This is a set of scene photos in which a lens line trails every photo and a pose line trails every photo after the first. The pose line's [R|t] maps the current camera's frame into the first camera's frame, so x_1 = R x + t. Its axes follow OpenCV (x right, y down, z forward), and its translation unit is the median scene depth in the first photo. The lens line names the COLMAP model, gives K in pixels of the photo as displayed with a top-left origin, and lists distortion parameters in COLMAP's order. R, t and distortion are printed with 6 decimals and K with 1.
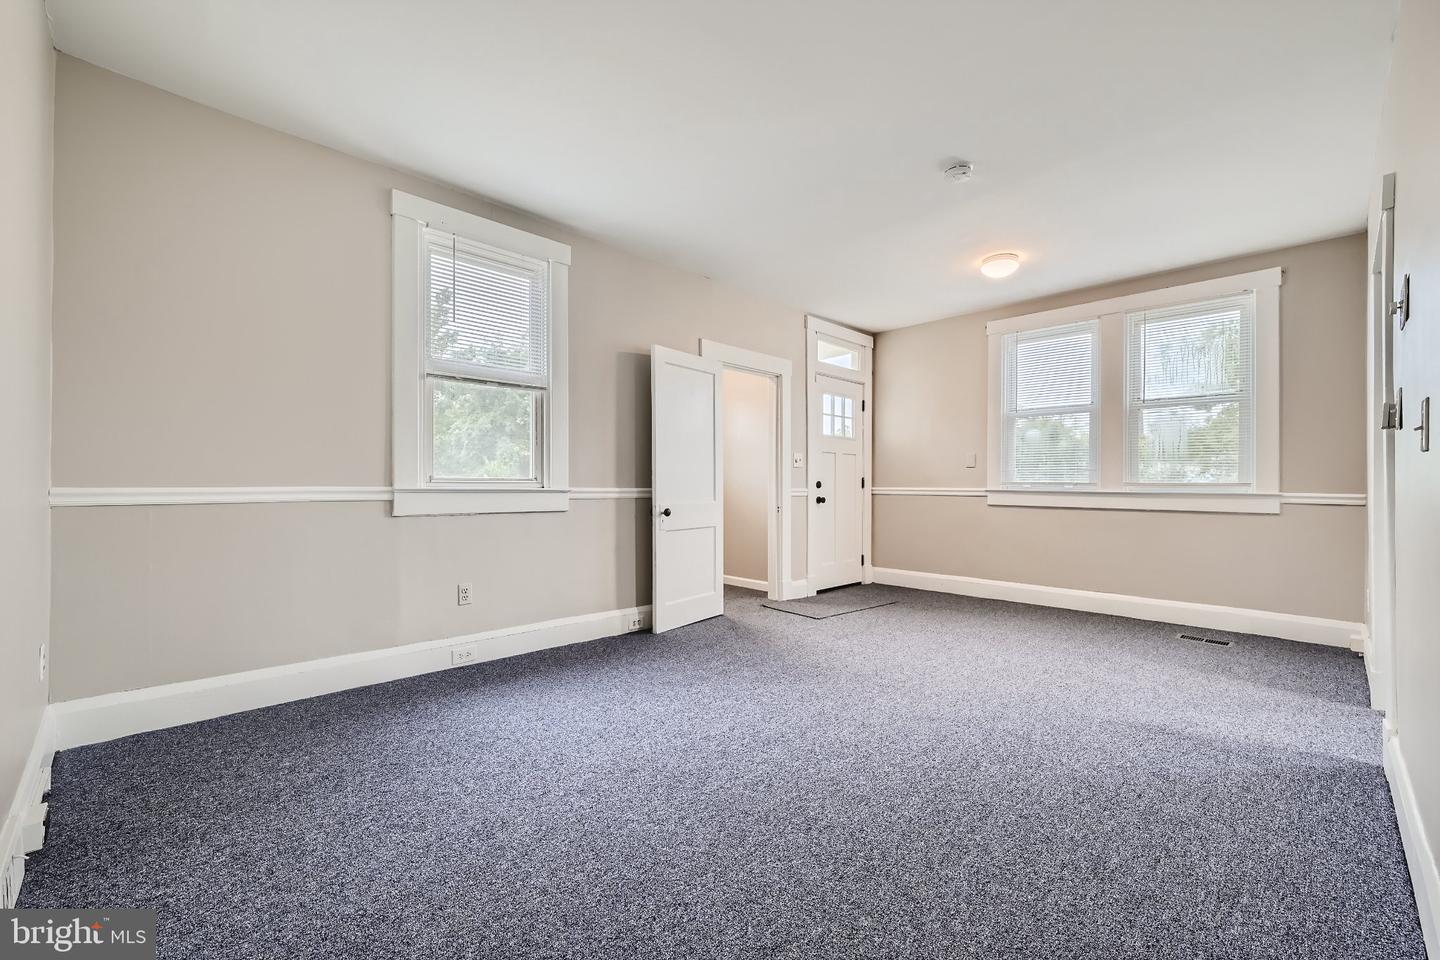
lens RADIAL K [[587.8, 0, 721.1], [0, 587.8, 480.0], [0, 0, 1]] dist [-0.002597, 0.000083]
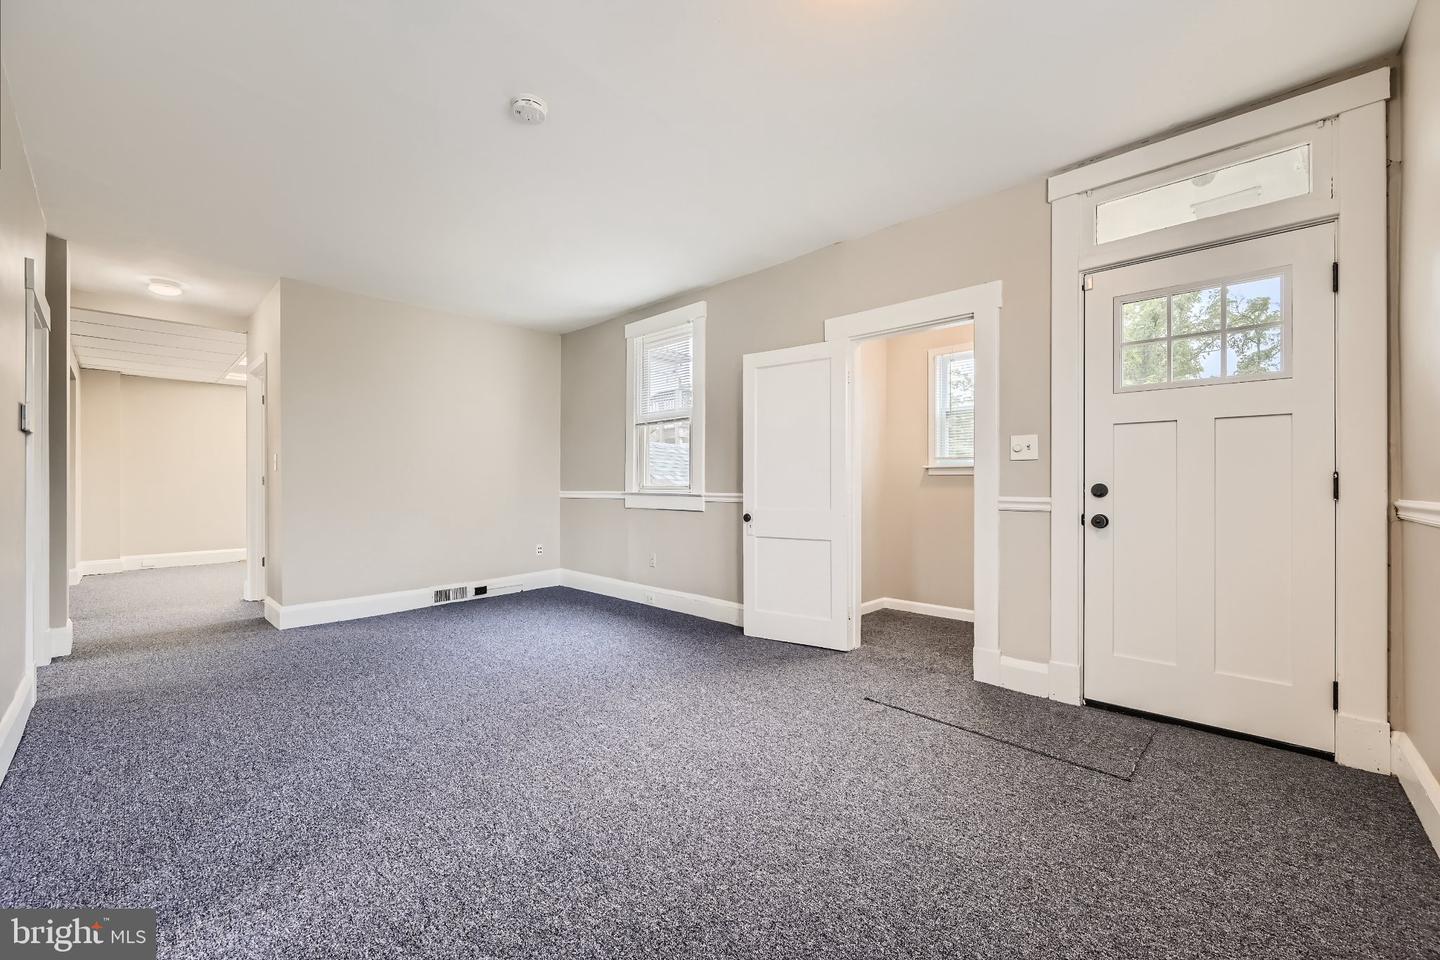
lens RADIAL K [[575.8, 0, 726.1], [0, 575.8, 482.6], [0, 0, 1]] dist [0.000165, 0.000275]
pose [[0.038678, -0.011286, -0.999188, 0.764835], [0.009238, 0.999898, -0.010936, 0.004213], [0.999209, -0.008807, 0.038778, 0.784168]]
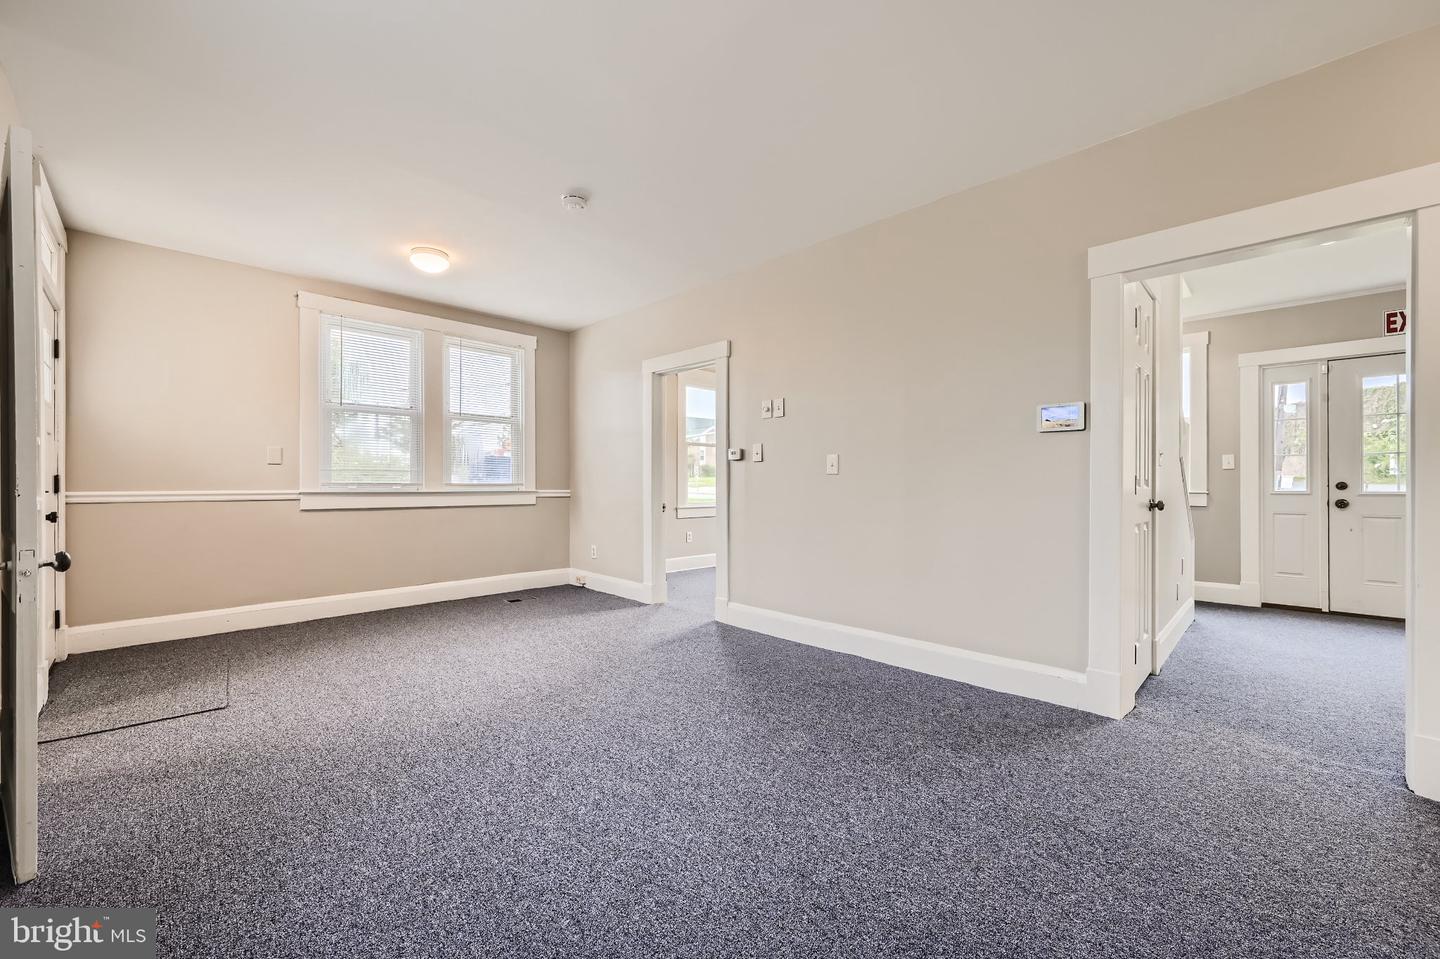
lens RADIAL K [[575.8, 0, 718.6], [0, 575.8, 486.1], [0, 0, 1]] dist [0.000165, 0.000275]
pose [[-0.009445, -0.010751, 0.999898, -0.424540], [-0.008024, 0.999911, 0.010676, -0.006131], [-0.999923, -0.007922, -0.009531, 0.467604]]
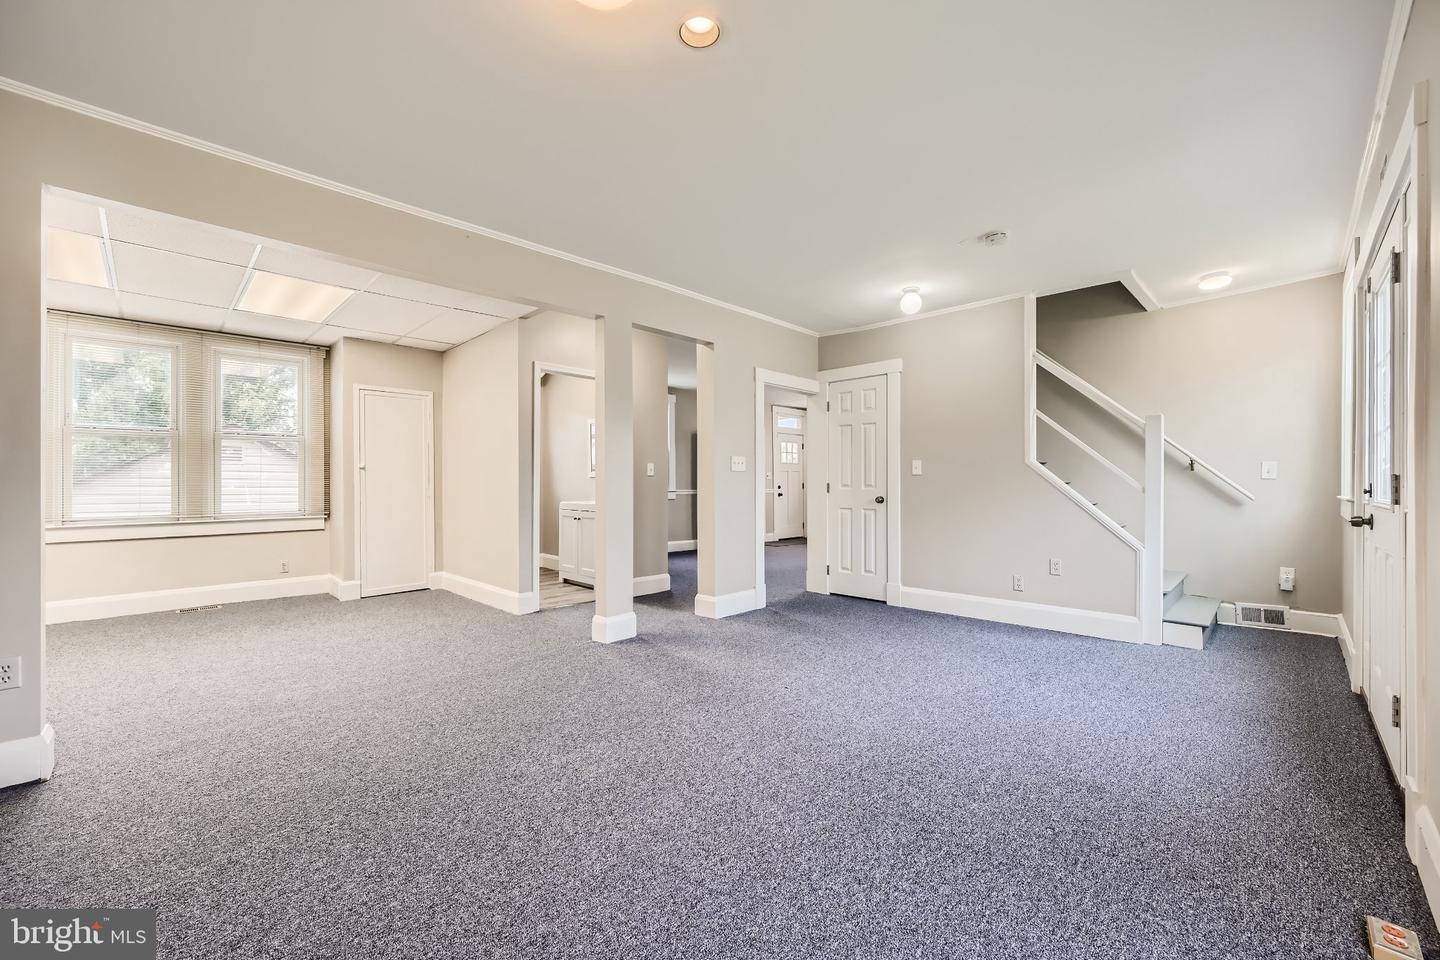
lens RADIAL K [[575.8, 0, 713.5], [0, 575.8, 482.8], [0, 0, 1]] dist [0.000165, 0.000275]
pose [[0.999971, -0.007481, -0.001686, -0.068538], [0.007496, 0.999935, 0.008586, -0.031250], [0.001622, -0.008598, 0.999962, -1.170070]]
